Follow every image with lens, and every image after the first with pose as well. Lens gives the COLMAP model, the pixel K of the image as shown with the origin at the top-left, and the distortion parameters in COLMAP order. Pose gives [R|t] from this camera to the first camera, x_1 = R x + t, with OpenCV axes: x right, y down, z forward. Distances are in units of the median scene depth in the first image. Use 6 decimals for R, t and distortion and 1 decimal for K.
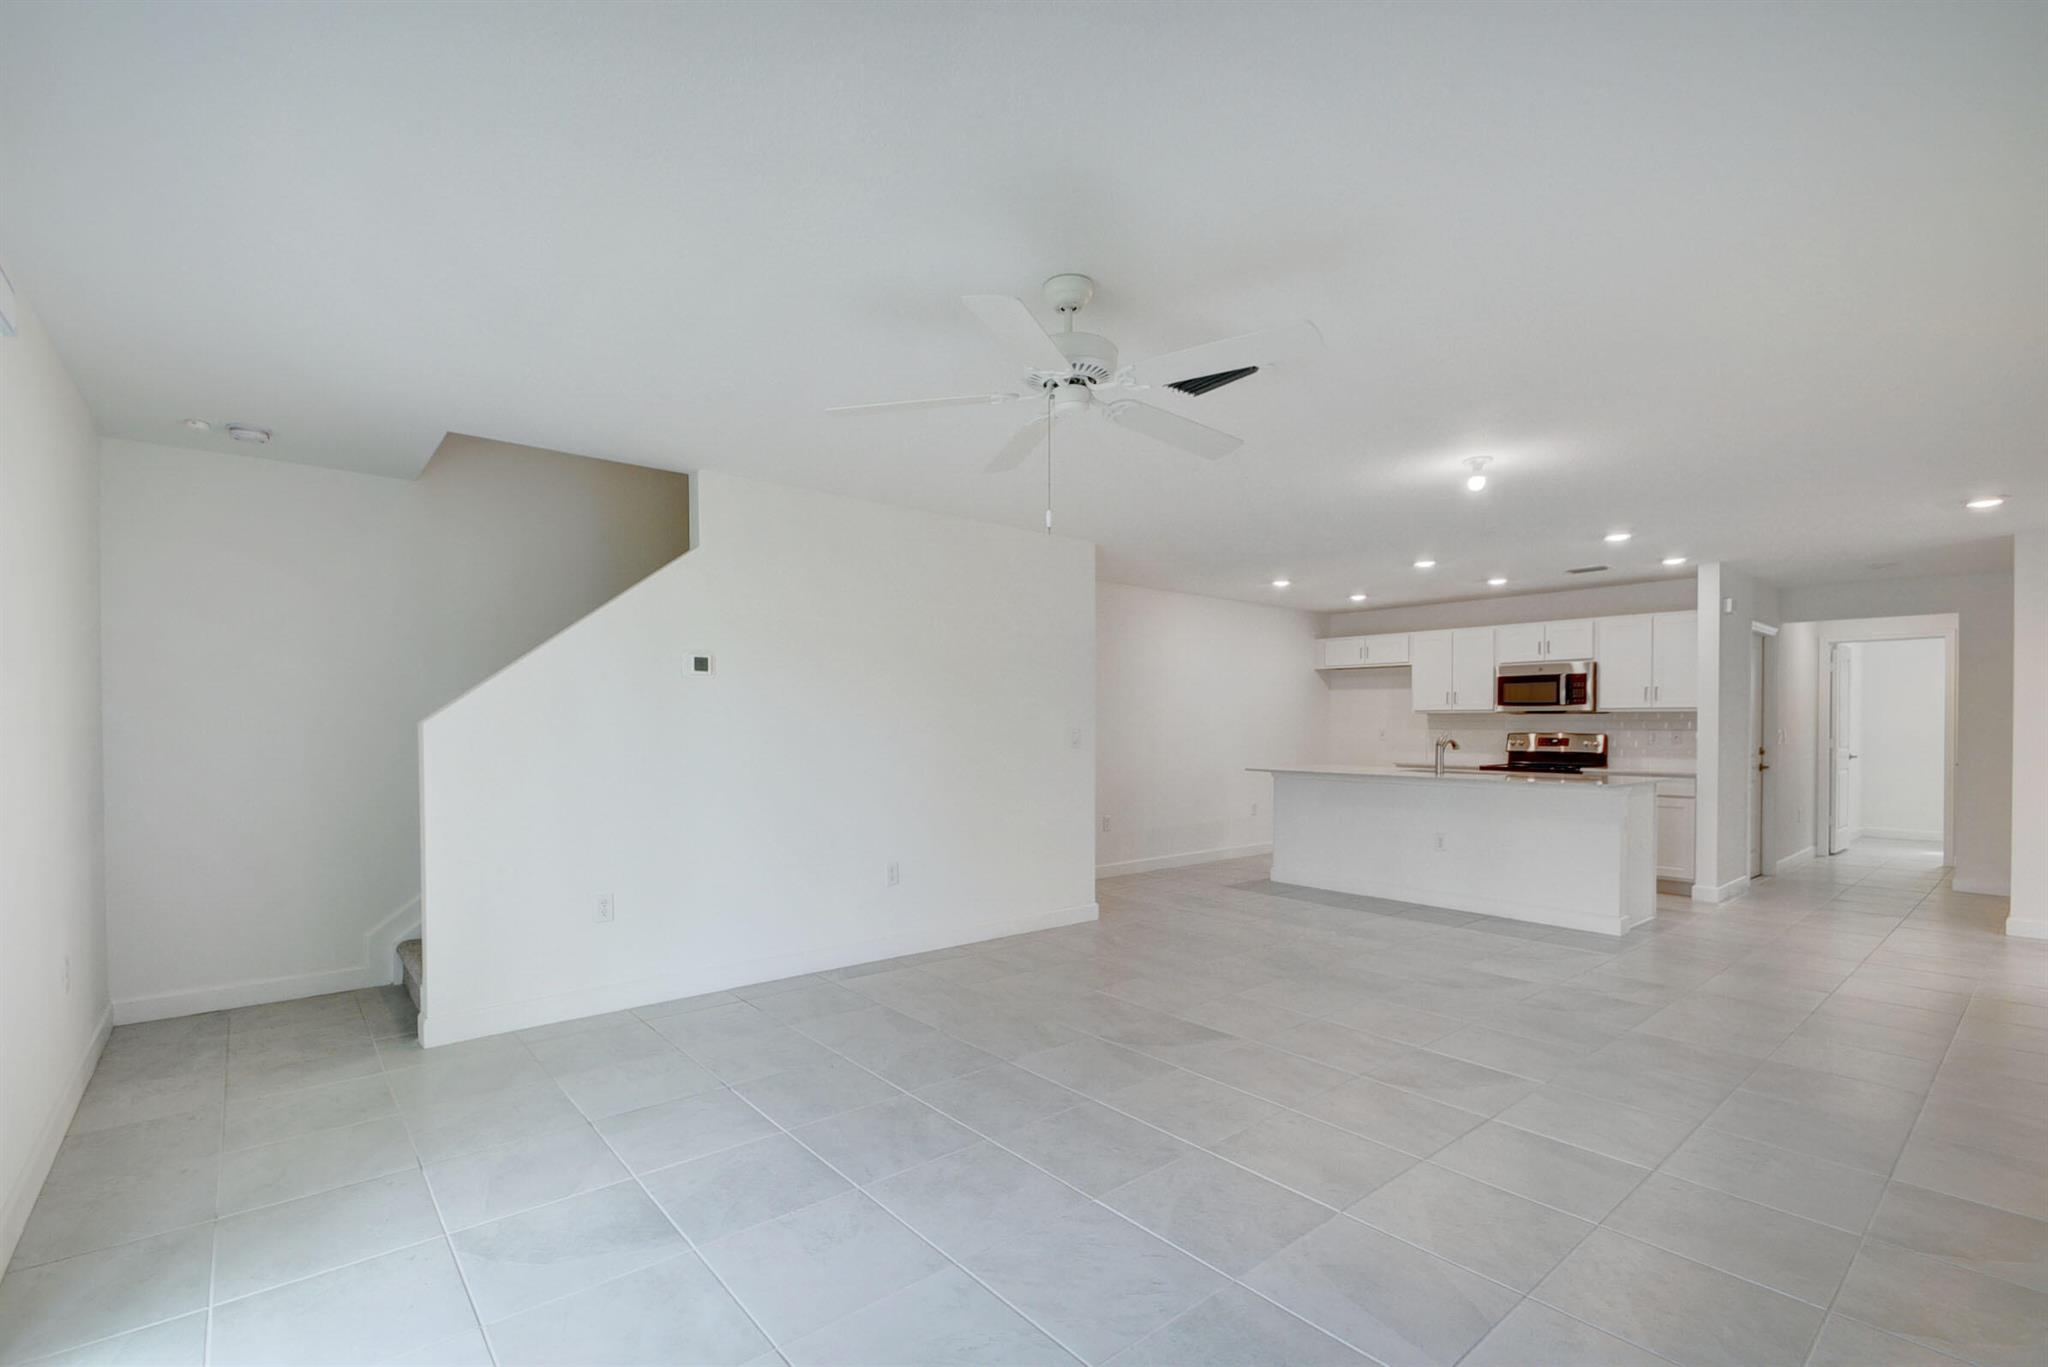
lens RADIAL K [[902.6, 0, 1011.3], [0, 902.6, 739.6], [0, 0, 1]] dist [0.022082, -0.014876]
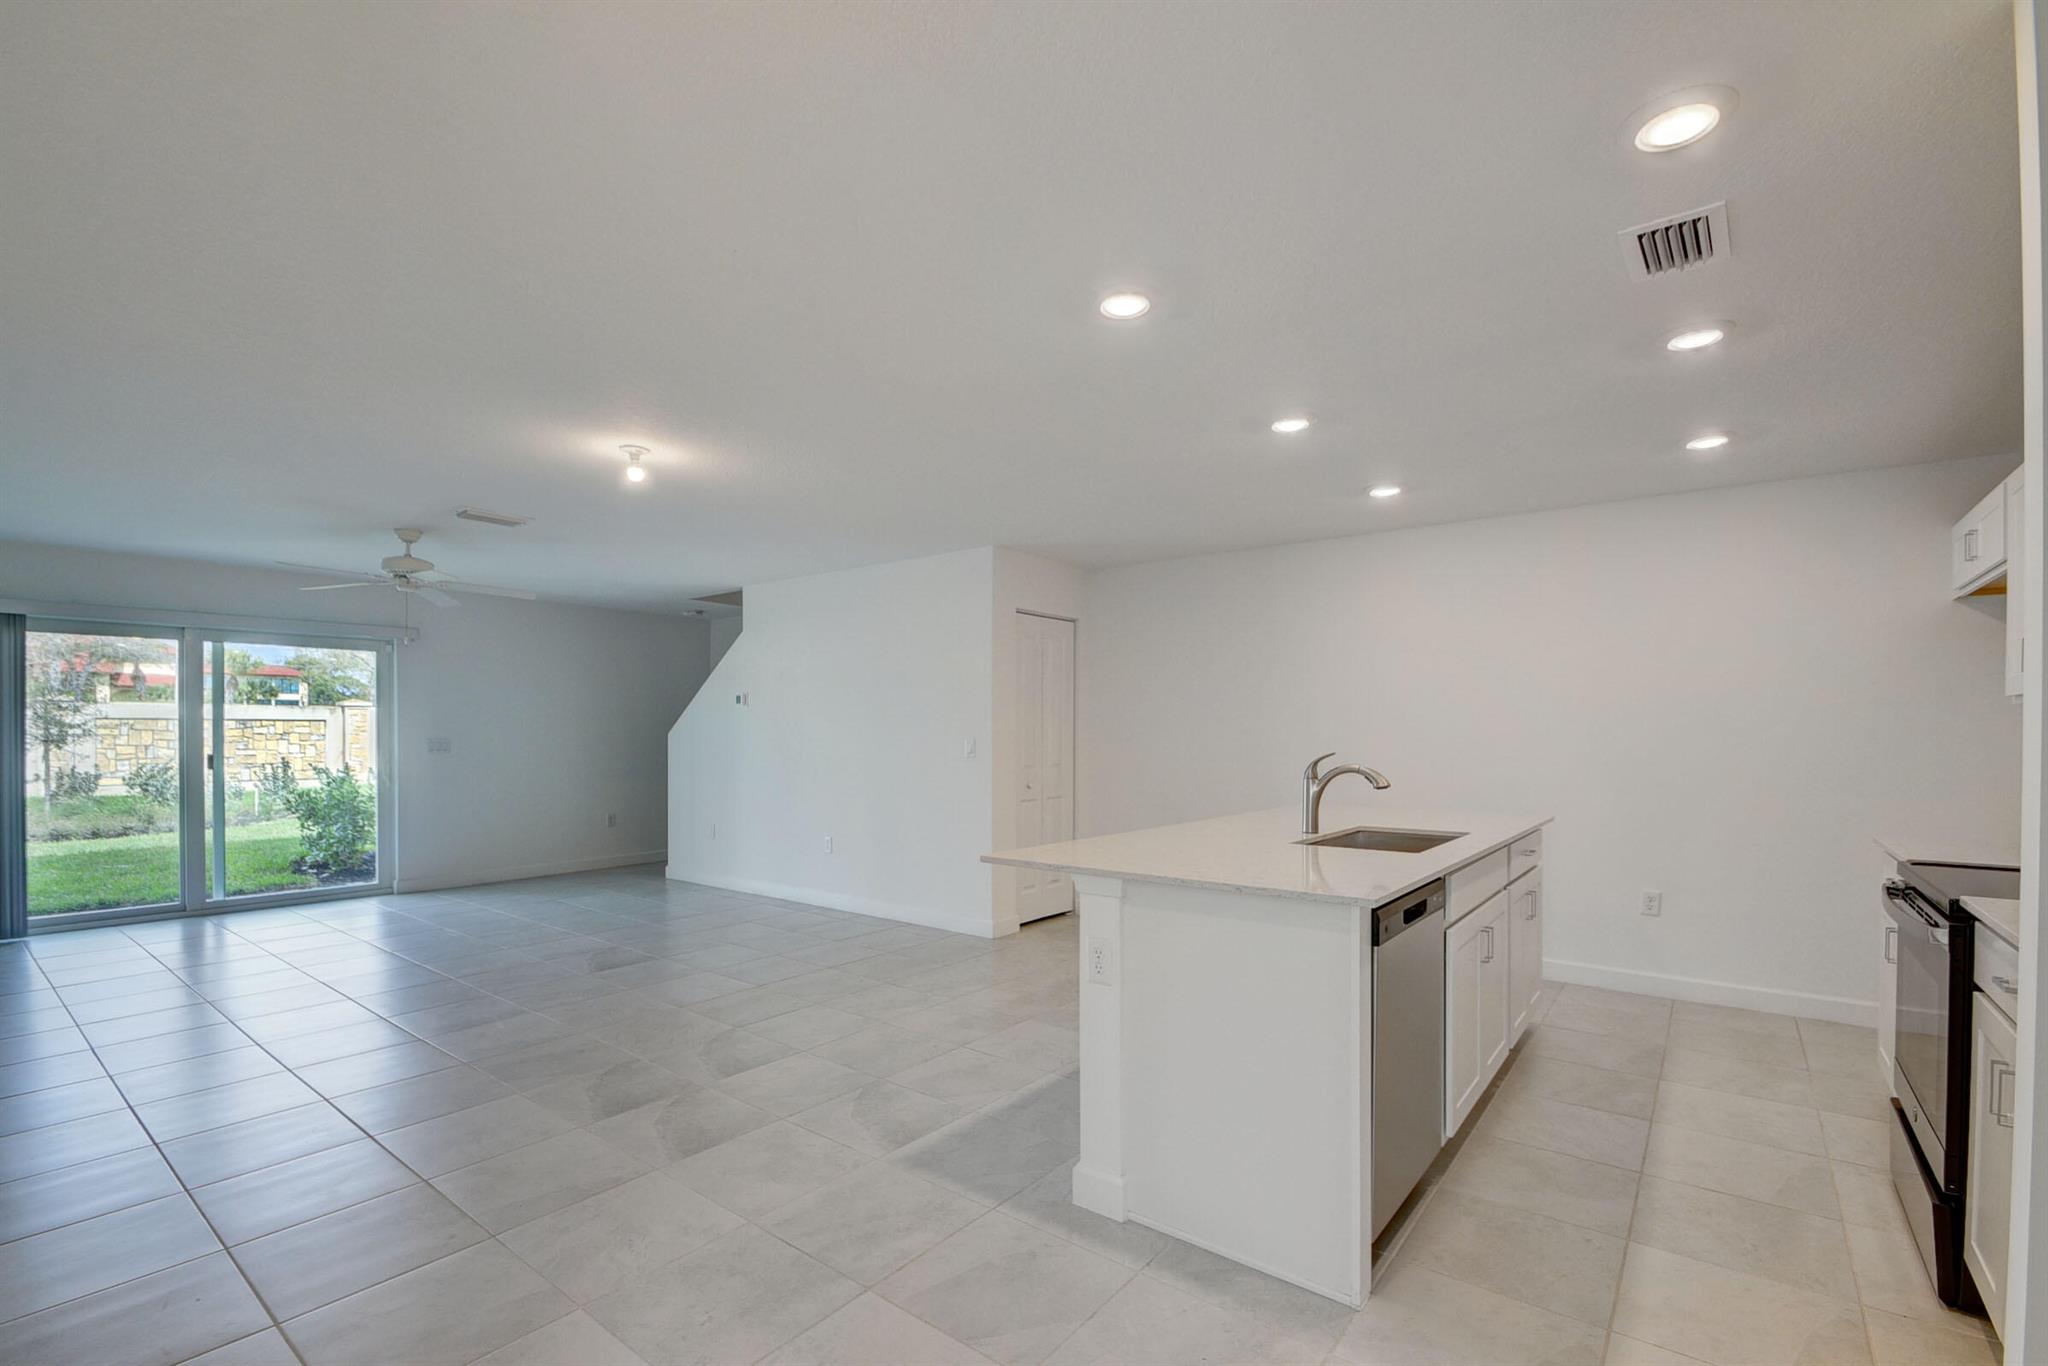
lens RADIAL K [[902.6, 0, 1011.3], [0, 902.6, 739.1], [0, 0, 1]] dist [0.022082, -0.014876]
pose [[0.203037, 0.006559, -0.979149, 0.796304], [-0.015781, 0.999870, 0.003425, -0.011558], [0.979044, 0.014756, 0.203114, 0.632495]]
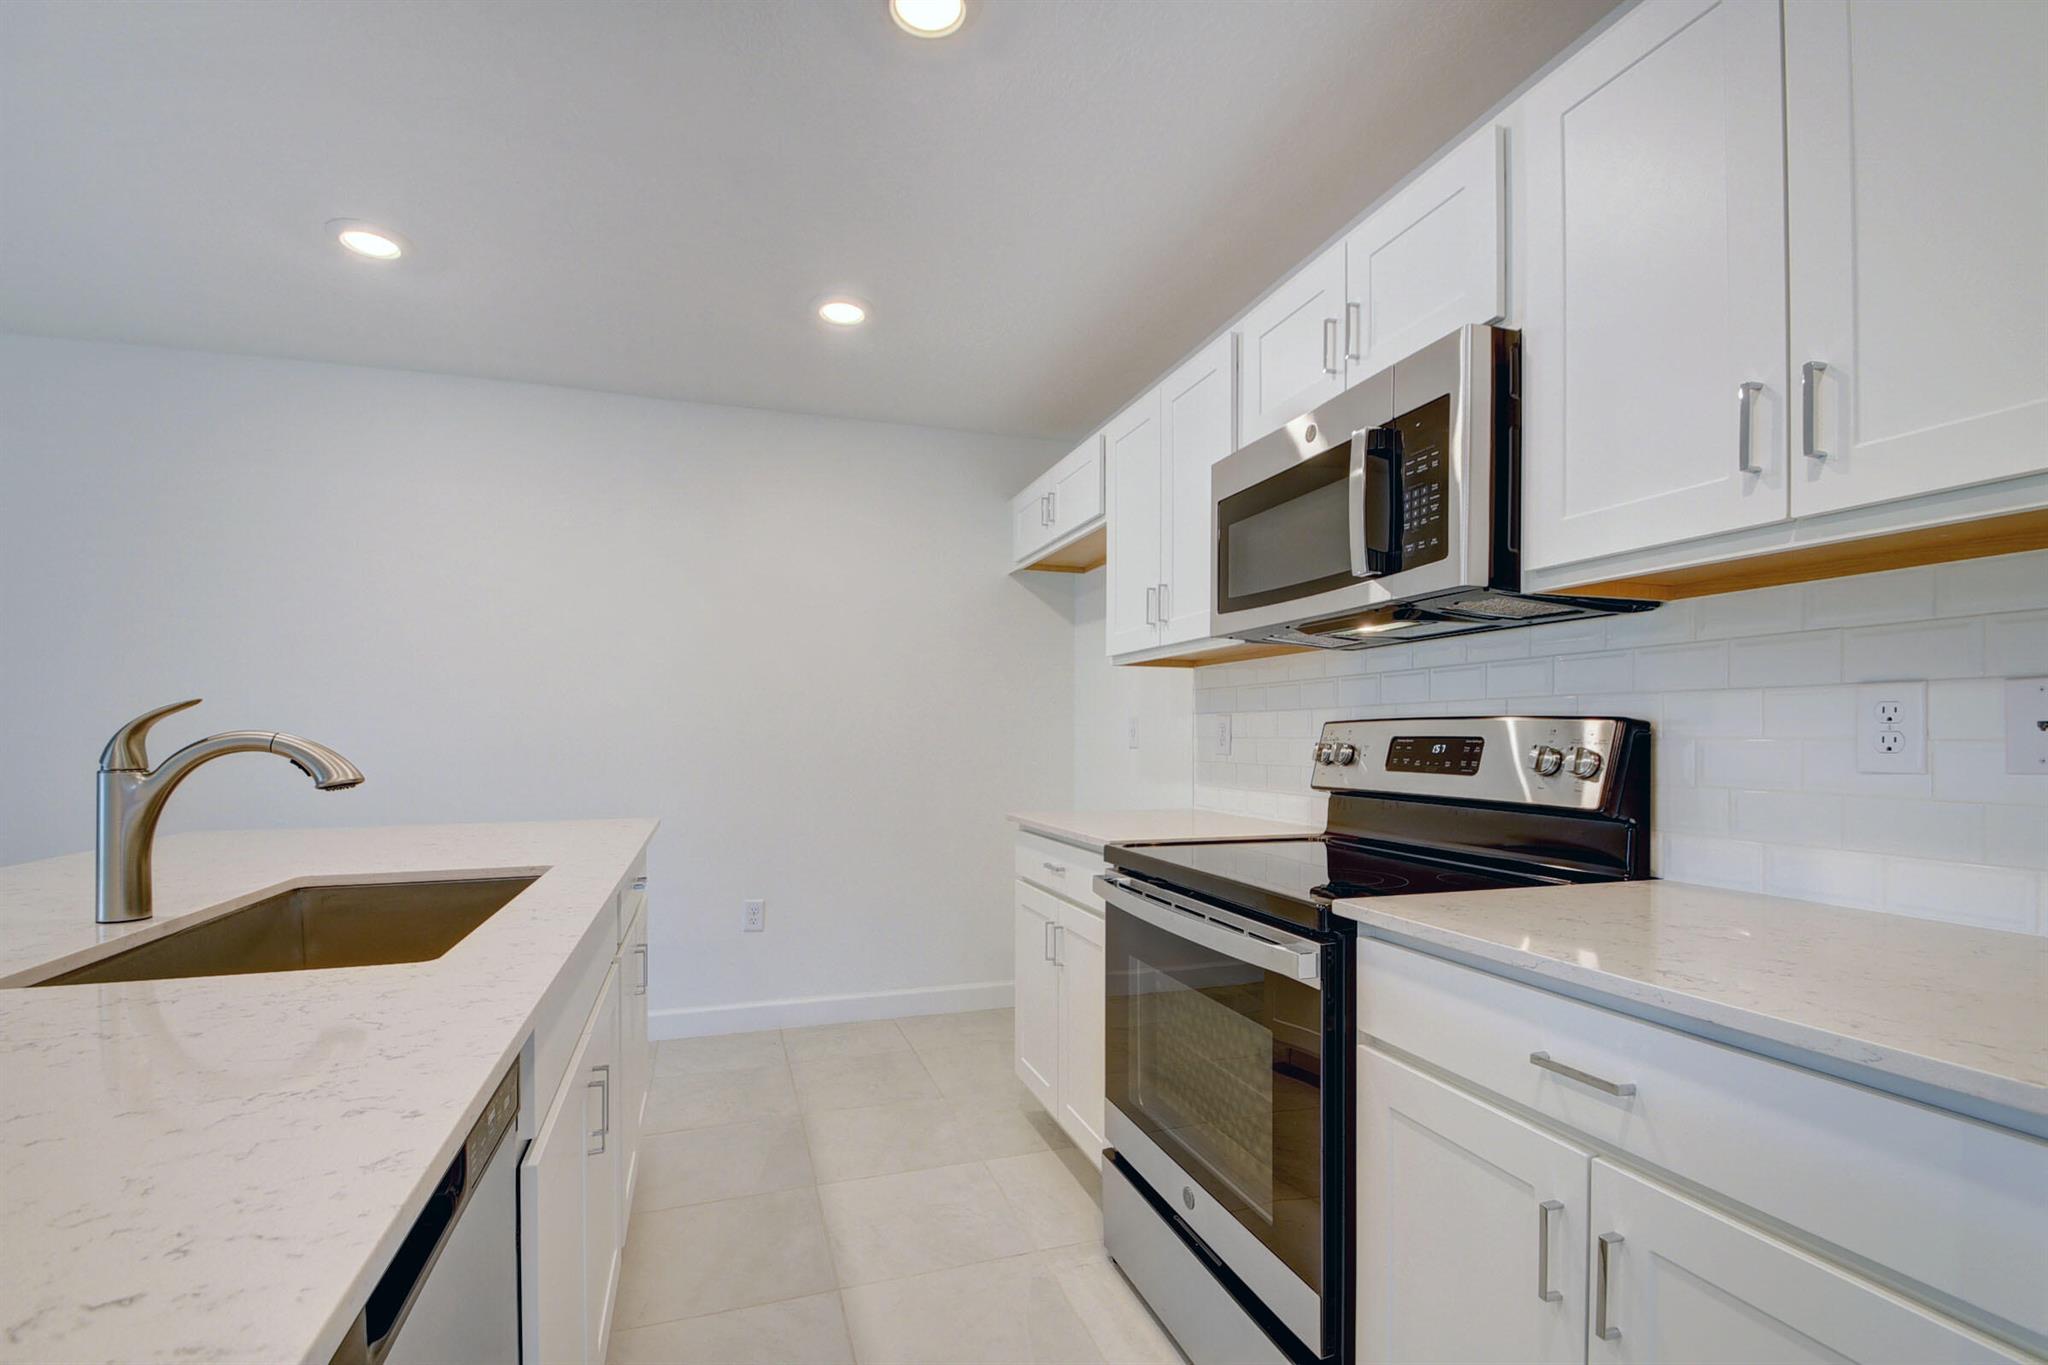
lens RADIAL K [[902.6, 0, 1011.3], [0, 902.6, 738.6], [0, 0, 1]] dist [0.022082, -0.014876]
pose [[0.927275, 0.000412, -0.374380, 0.608670], [-0.004348, 0.999944, -0.009670, 0.001450], [0.374355, 0.010594, 0.927225, 0.768873]]
